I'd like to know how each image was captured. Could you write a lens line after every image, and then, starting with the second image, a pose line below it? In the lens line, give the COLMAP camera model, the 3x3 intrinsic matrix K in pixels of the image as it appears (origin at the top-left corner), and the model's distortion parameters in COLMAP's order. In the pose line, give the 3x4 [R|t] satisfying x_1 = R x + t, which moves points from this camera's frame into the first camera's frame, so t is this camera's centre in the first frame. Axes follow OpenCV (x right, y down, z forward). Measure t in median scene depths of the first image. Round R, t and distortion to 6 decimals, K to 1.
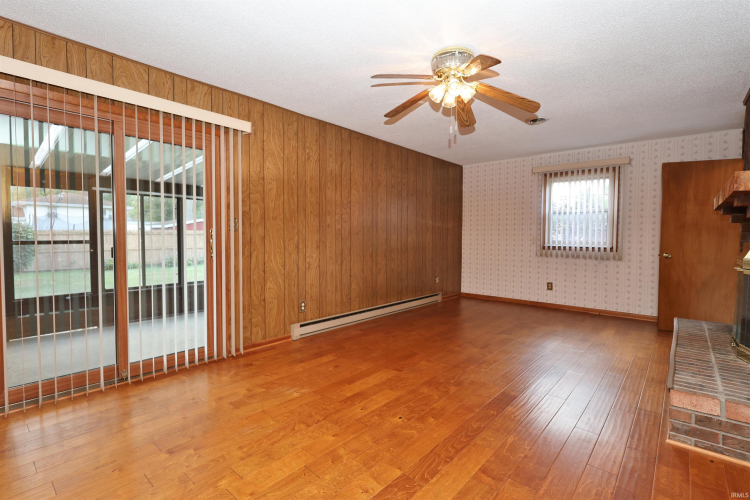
lens RADIAL K [[352.4, 0, 375.0], [0, 352.4, 250.0], [0, 0, 1]] dist [0.002283, -0.000179]
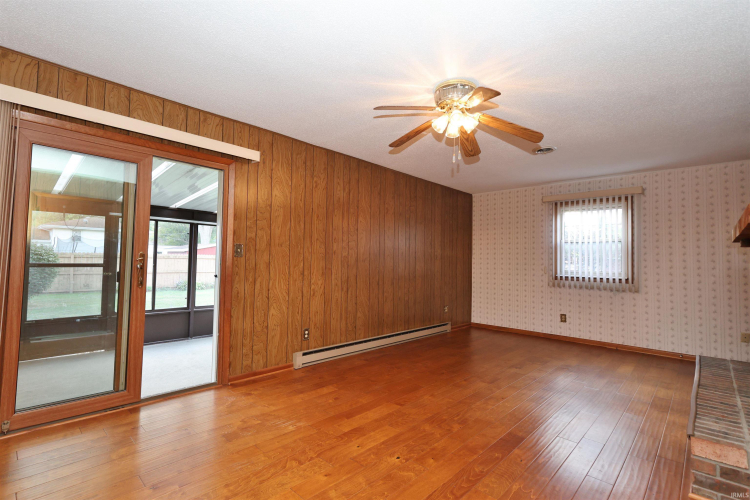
lens RADIAL K [[352.4, 0, 375.0], [0, 352.4, 250.0], [0, 0, 1]] dist [0.002283, -0.000179]
pose [[0.999189, 0.012451, -0.038281, 0.029665], [-0.015304, 0.997055, -0.075153, -0.004725], [0.037233, 0.075678, 0.996437, 0.011458]]
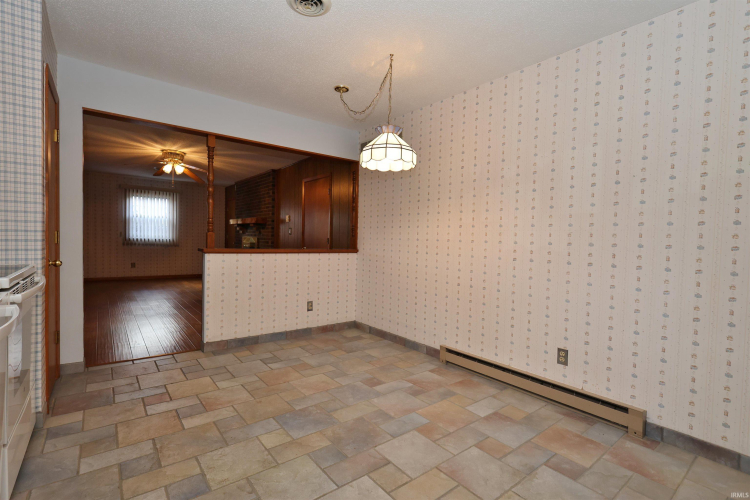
lens RADIAL K [[352.4, 0, 375.0], [0, 352.4, 250.0], [0, 0, 1]] dist [0.002283, -0.000179]
pose [[0.186288, -0.028385, 0.982085, -1.508292], [0.009266, 0.999589, 0.027133, 0.008107], [-0.982452, 0.004045, 0.186474, -0.598567]]
